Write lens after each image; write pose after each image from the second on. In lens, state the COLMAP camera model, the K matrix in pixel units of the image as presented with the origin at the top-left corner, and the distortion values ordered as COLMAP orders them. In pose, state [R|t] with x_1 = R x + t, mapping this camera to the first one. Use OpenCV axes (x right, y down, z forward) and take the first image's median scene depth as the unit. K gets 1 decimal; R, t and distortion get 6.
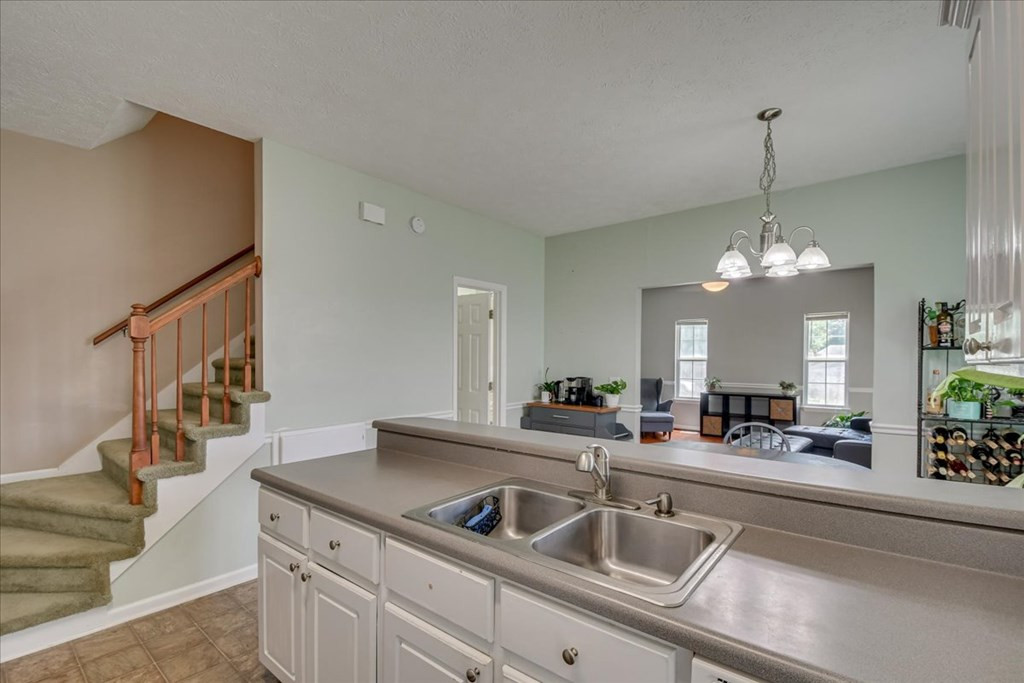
lens RADIAL K [[451.9, 0, 521.5], [0, 451.9, 364.8], [0, 0, 1]] dist [-0.004335, -0.004711]
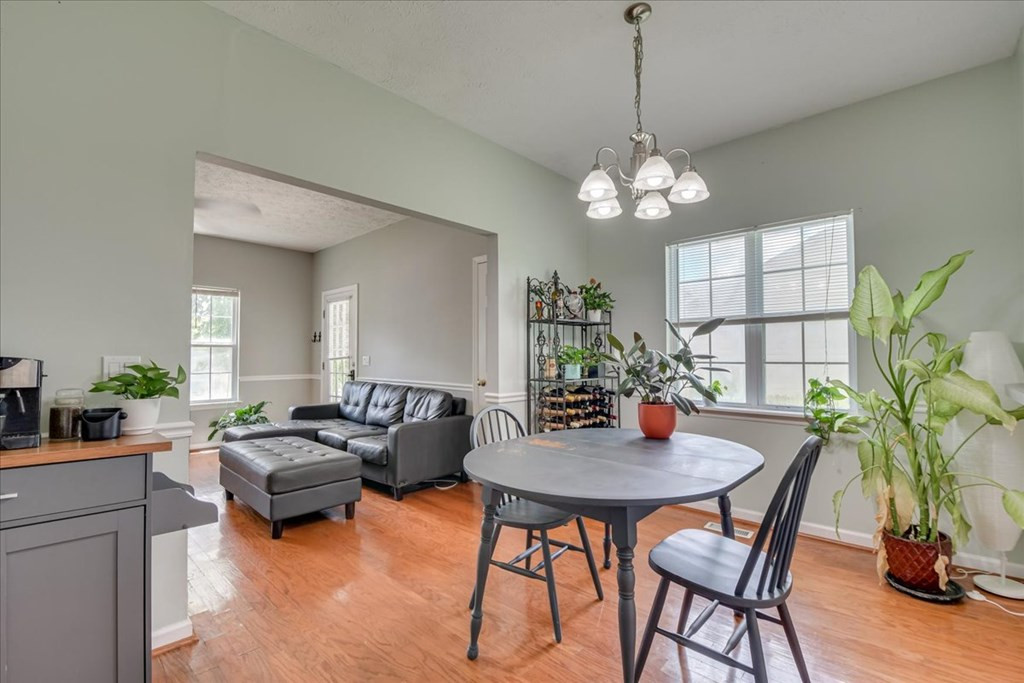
lens RADIAL K [[451.9, 0, 516.9], [0, 451.9, 342.0], [0, 0, 1]] dist [-0.004335, -0.004711]
pose [[0.081400, 0.028633, 0.996270, -0.085470], [0.020123, 0.999336, -0.030365, 0.019530], [-0.996478, 0.022520, 0.080770, 0.371927]]
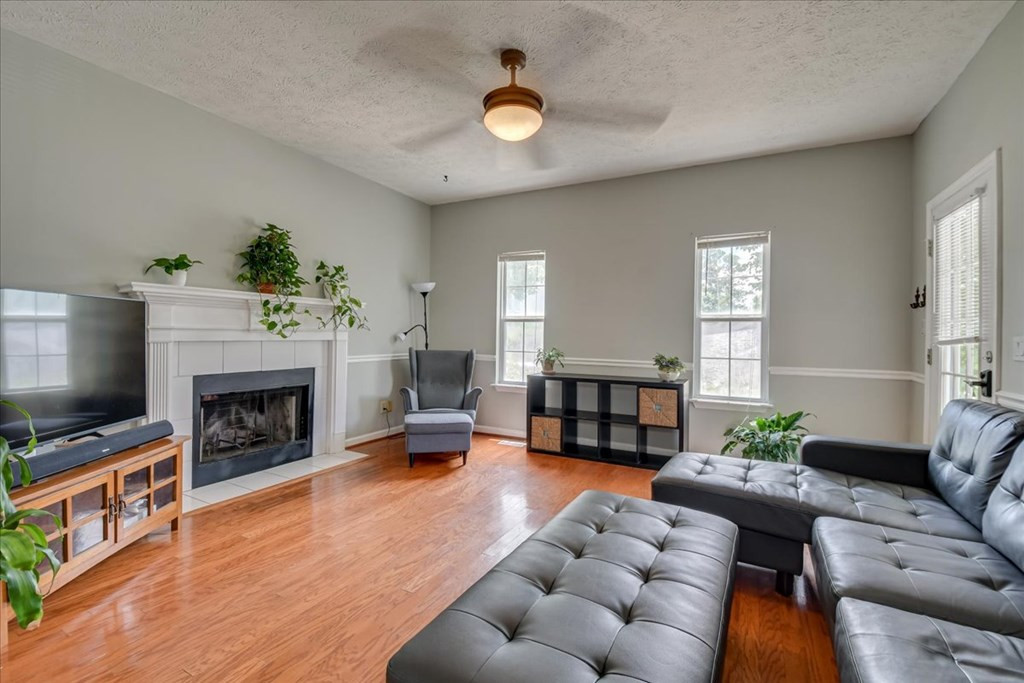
lens RADIAL K [[451.9, 0, 510.4], [0, 451.9, 332.8], [0, 0, 1]] dist [-0.004335, -0.004711]
pose [[0.982598, 0.012807, 0.185304, 0.287920], [-0.009091, 0.999740, -0.020891, 0.022067], [-0.185524, 0.018843, 0.982459, 0.476750]]
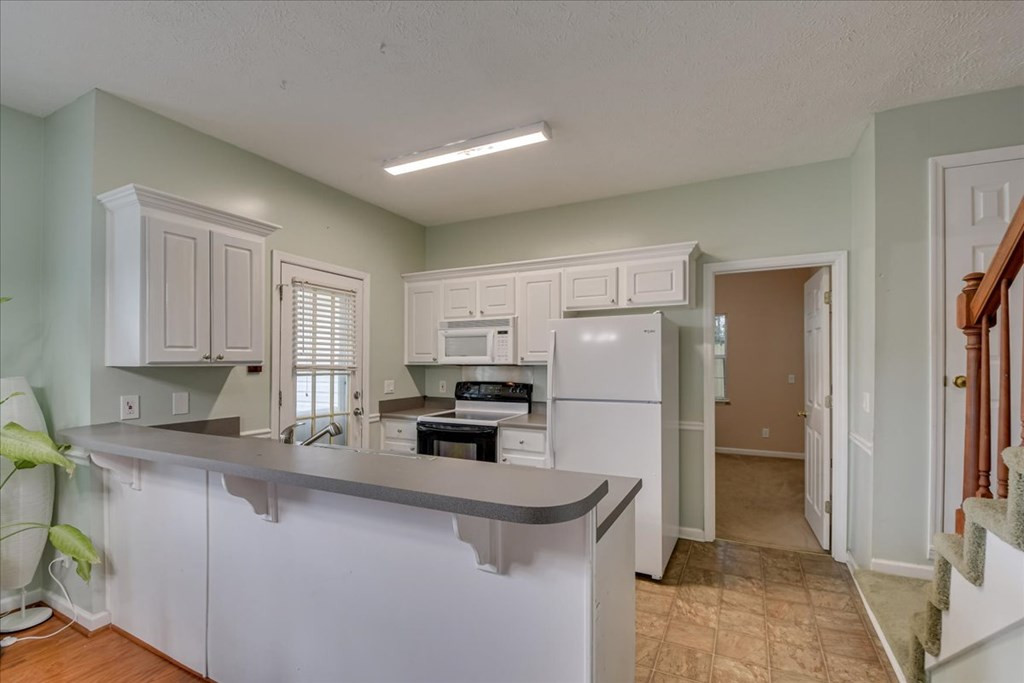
lens RADIAL K [[451.9, 0, 506.2], [0, 451.9, 369.1], [0, 0, 1]] dist [-0.004335, -0.004711]
pose [[-0.983997, -0.000321, -0.178185, -0.039166], [-0.005377, 0.999597, 0.027891, -0.005484], [0.178104, 0.028402, -0.983602, 0.436688]]
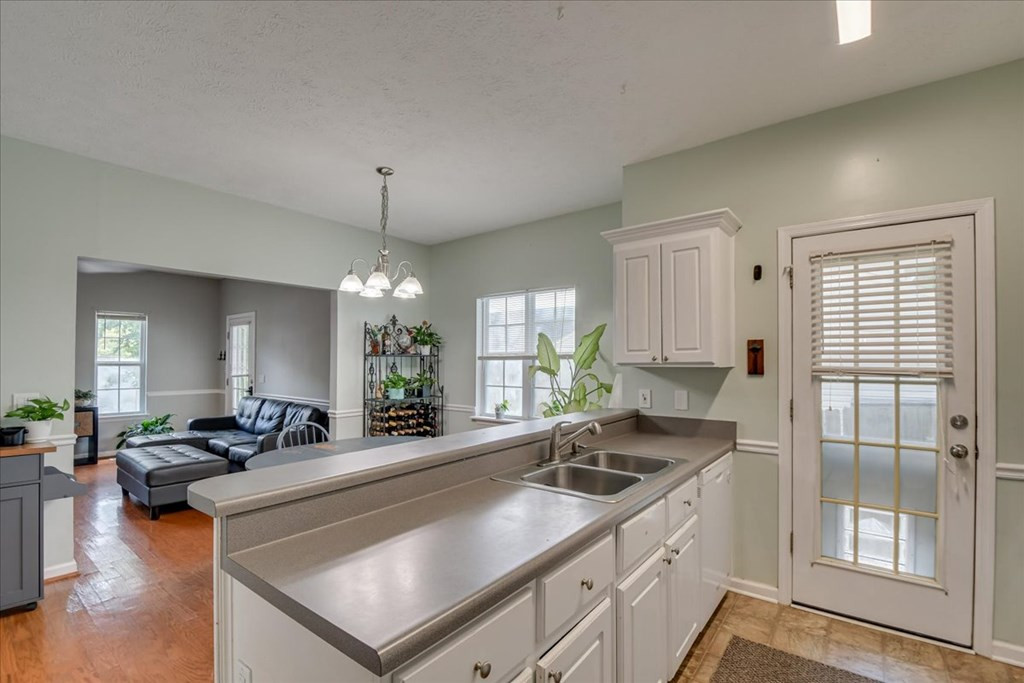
lens RADIAL K [[451.9, 0, 512.0], [0, 451.9, 353.2], [0, 0, 1]] dist [-0.004335, -0.004711]
pose [[-0.011623, 0.018860, 0.999755, -0.231619], [0.013900, 0.999729, -0.018698, -0.003439], [-0.999836, 0.013679, -0.011882, 0.210956]]
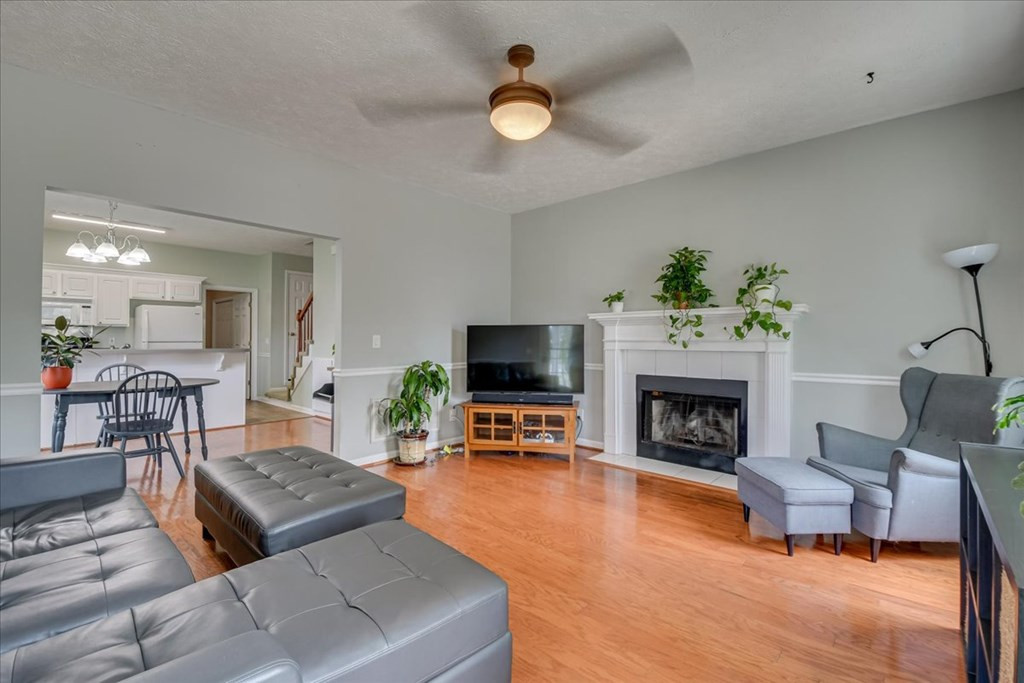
lens RADIAL K [[451.9, 0, 517.8], [0, 451.9, 336.3], [0, 0, 1]] dist [-0.004335, -0.004711]
pose [[-0.079716, -0.010172, -0.996766, 0.680468], [-0.020810, 0.999747, -0.008538, 0.014434], [0.996600, 0.020062, -0.079907, 0.842026]]
